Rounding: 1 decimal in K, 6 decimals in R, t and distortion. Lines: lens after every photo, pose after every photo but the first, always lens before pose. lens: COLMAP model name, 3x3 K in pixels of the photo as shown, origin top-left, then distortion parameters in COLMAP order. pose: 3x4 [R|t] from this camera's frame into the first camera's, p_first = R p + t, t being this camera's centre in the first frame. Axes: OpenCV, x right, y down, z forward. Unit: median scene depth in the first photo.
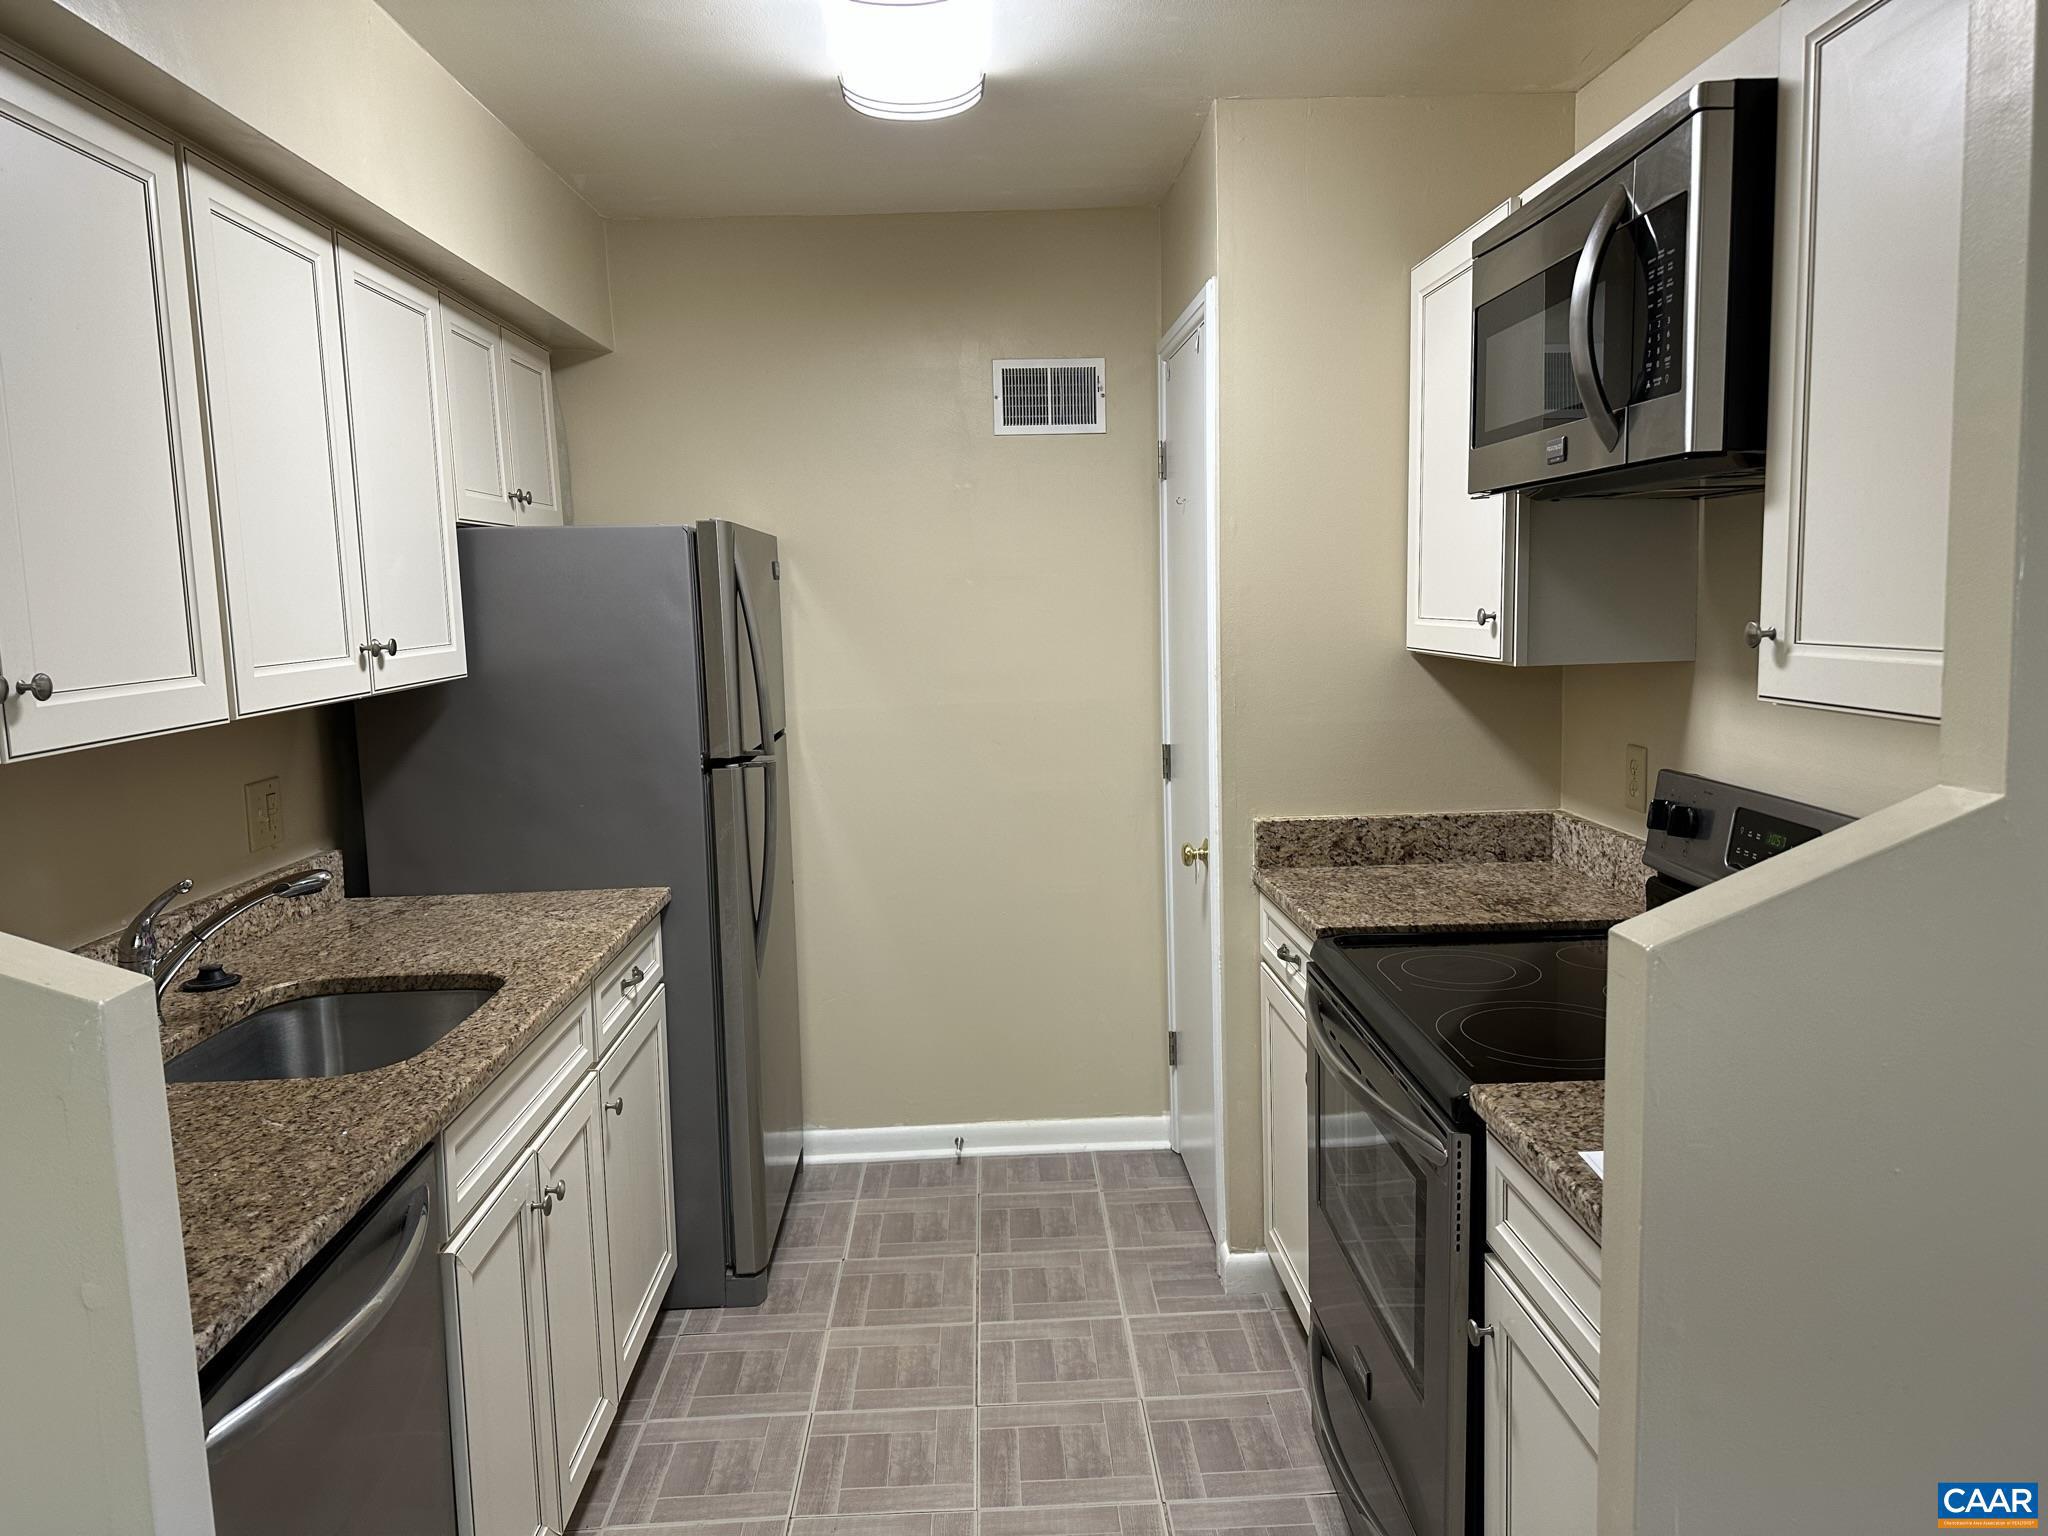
lens RADIAL K [[1466.9, 0, 1017.4], [0, 1466.9, 771.3], [0, 0, 1]] dist [0.105757, -0.106067]
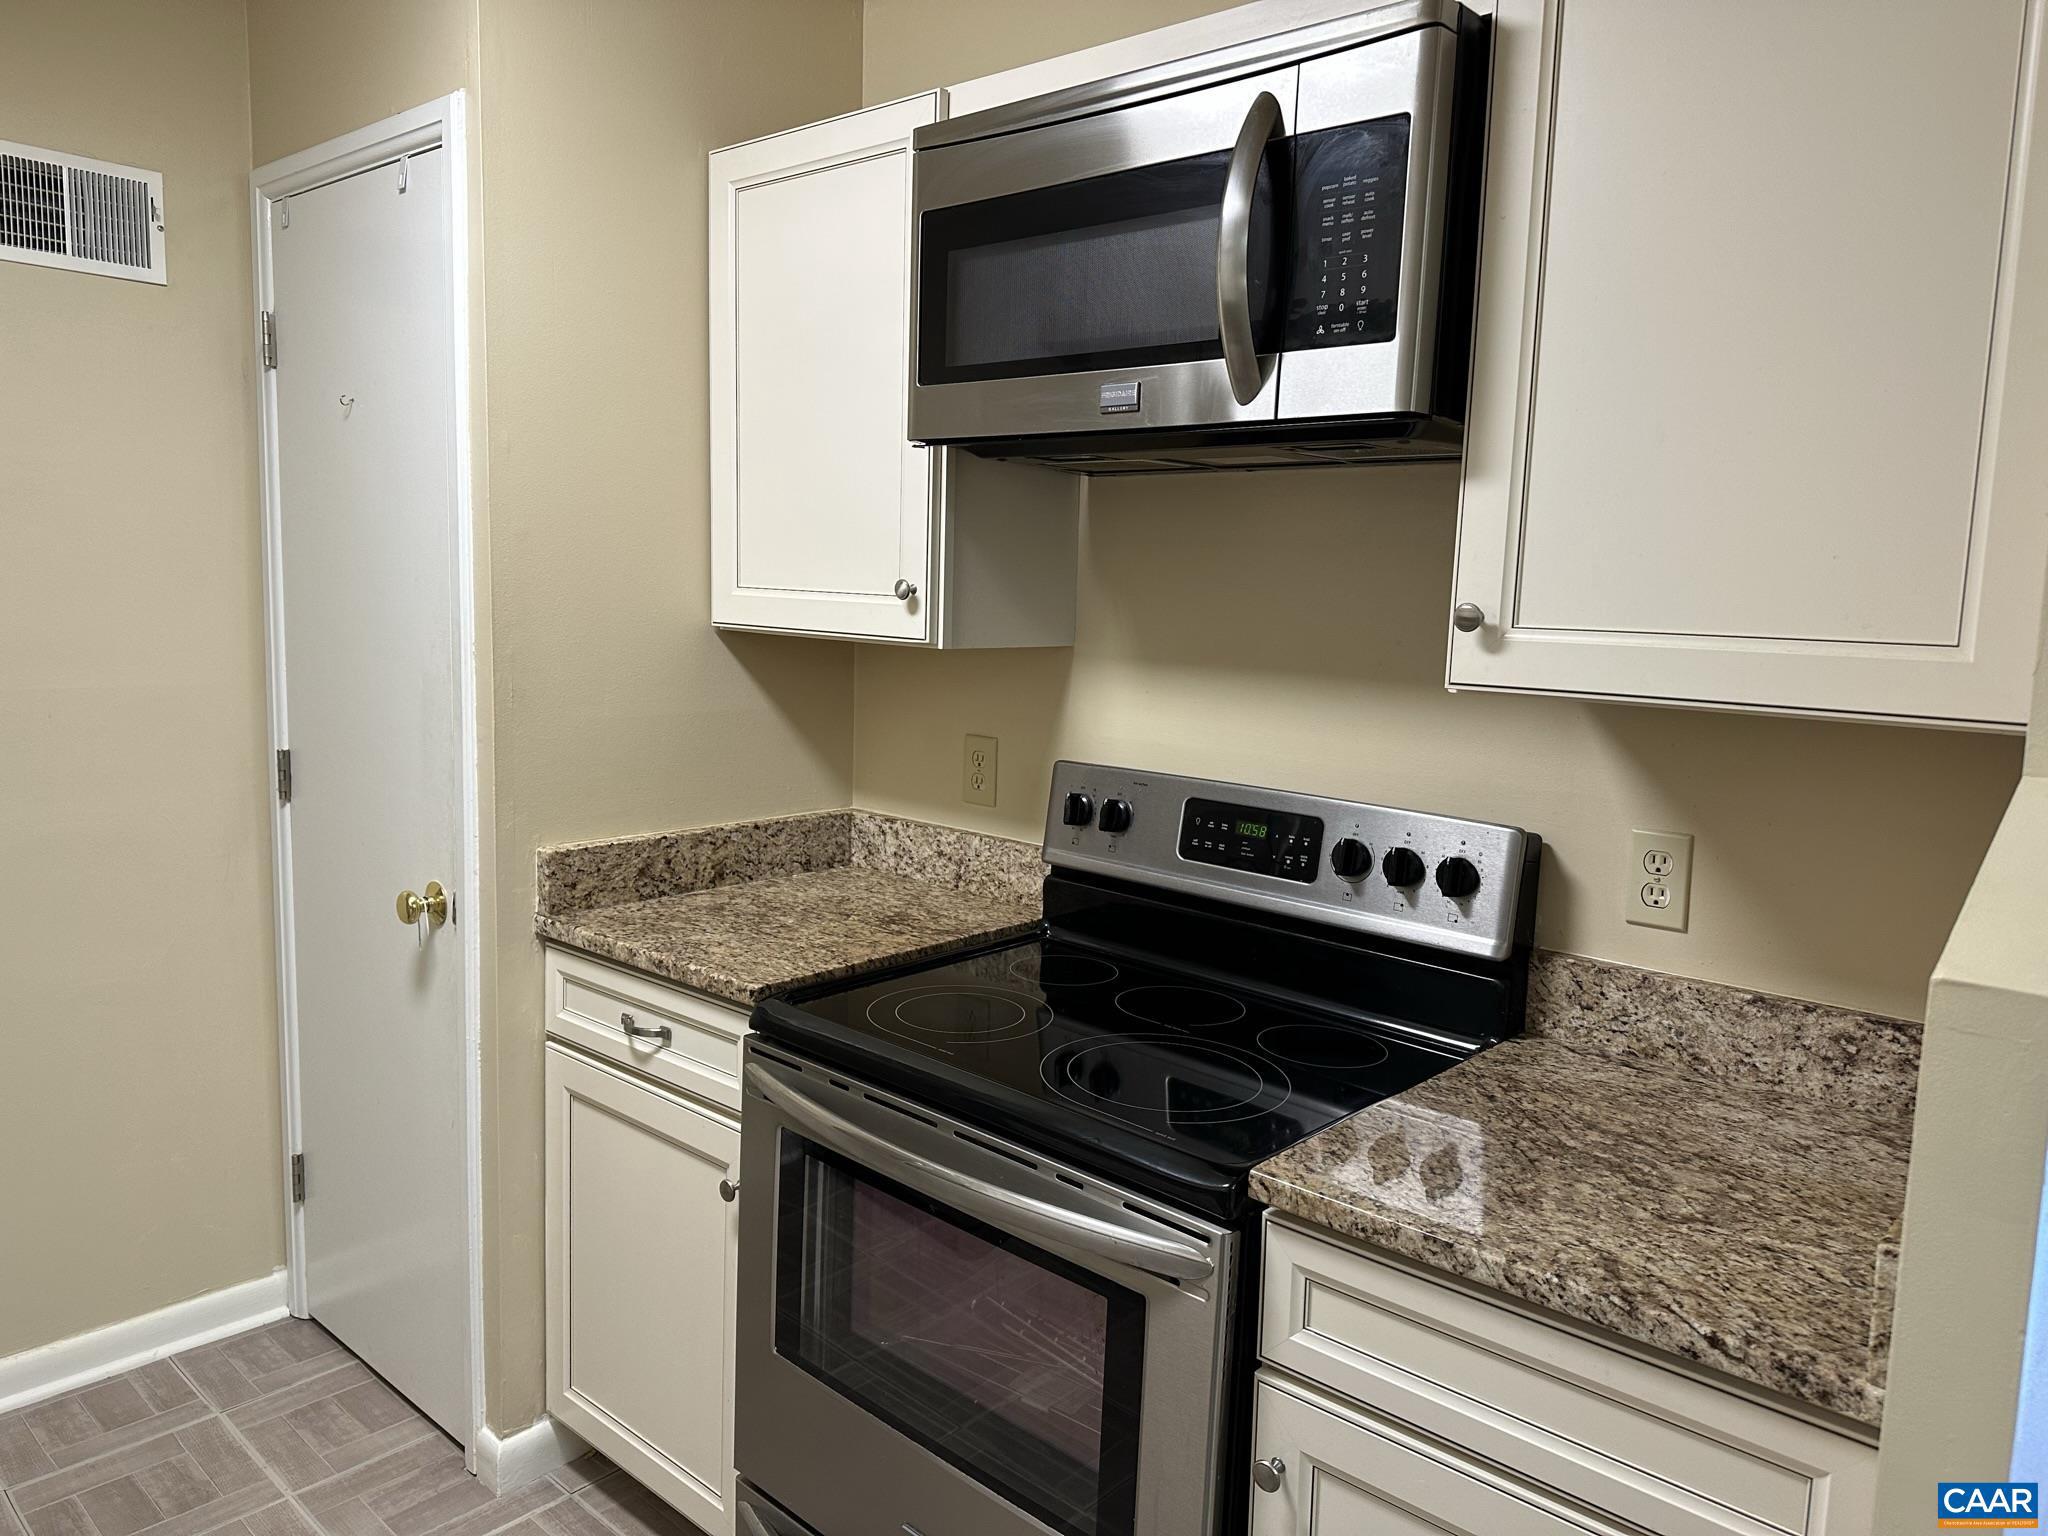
lens RADIAL K [[1466.9, 0, 1017.4], [0, 1466.9, 771.3], [0, 0, 1]] dist [0.105757, -0.106067]
pose [[0.697955, -0.052629, 0.714206, -0.201815], [0.042245, 0.998585, 0.032300, -0.020809], [-0.714895, 0.007628, 0.699190, 0.308753]]
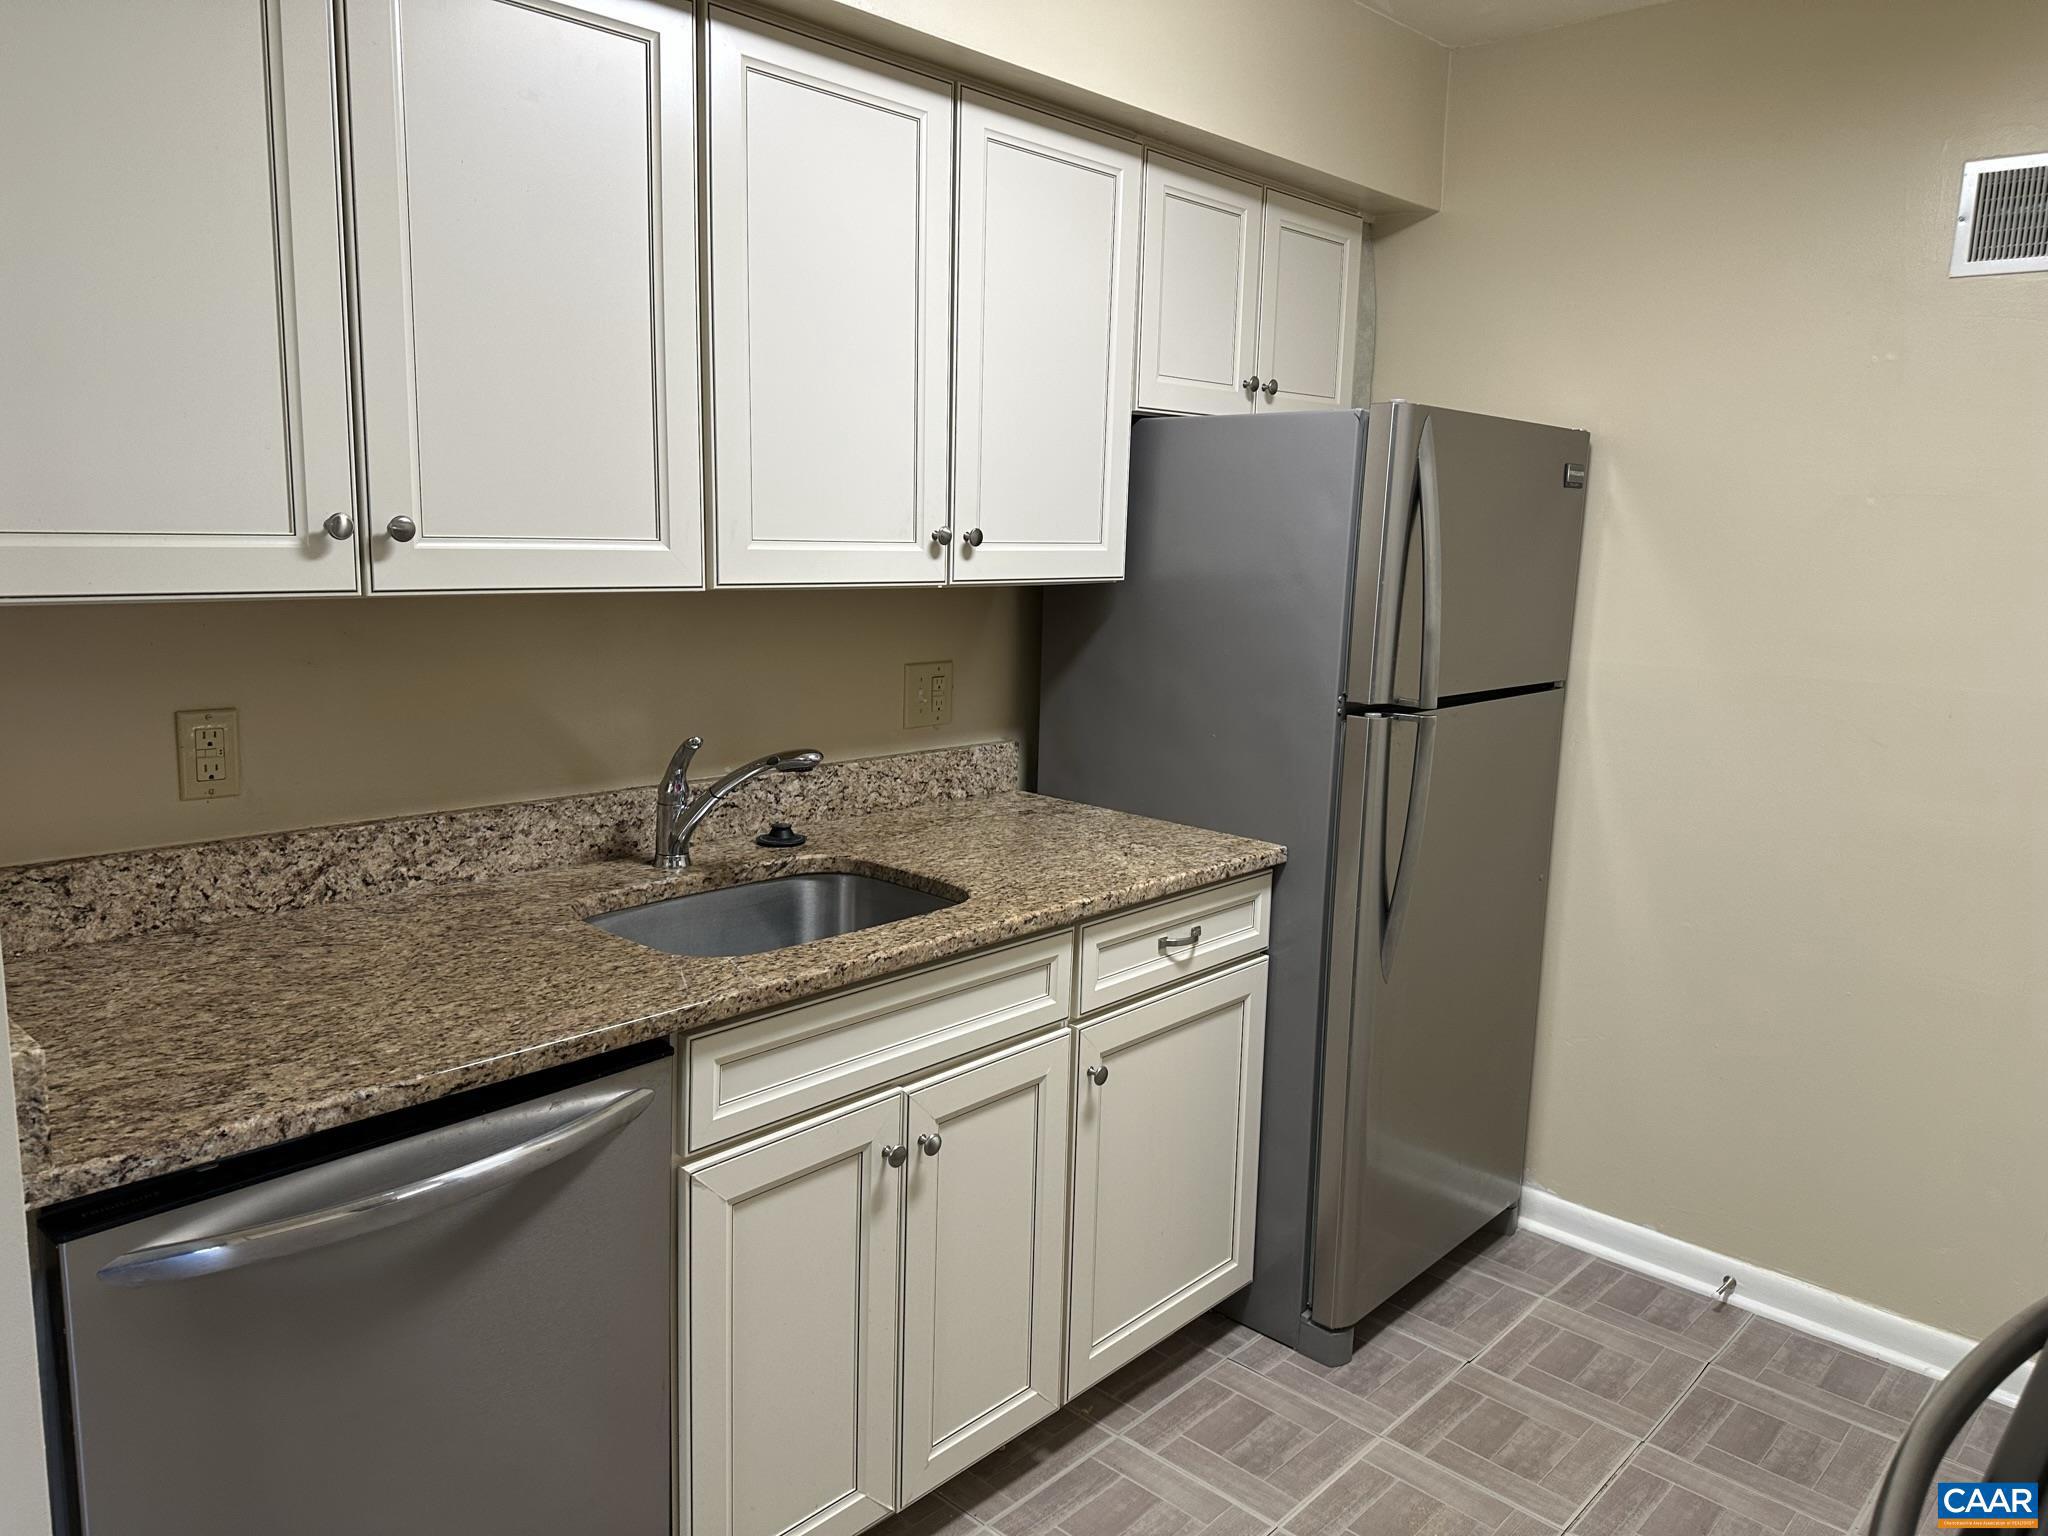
lens RADIAL K [[1473.4, 0, 1031.6], [0, 1473.4, 757.9], [0, 0, 1]] dist [0.129994, -0.119458]
pose [[0.715846, 0.165321, -0.678405, 0.230606], [-0.138616, 0.985877, 0.093982, -0.031288], [0.684361, 0.026761, 0.728652, 0.284975]]
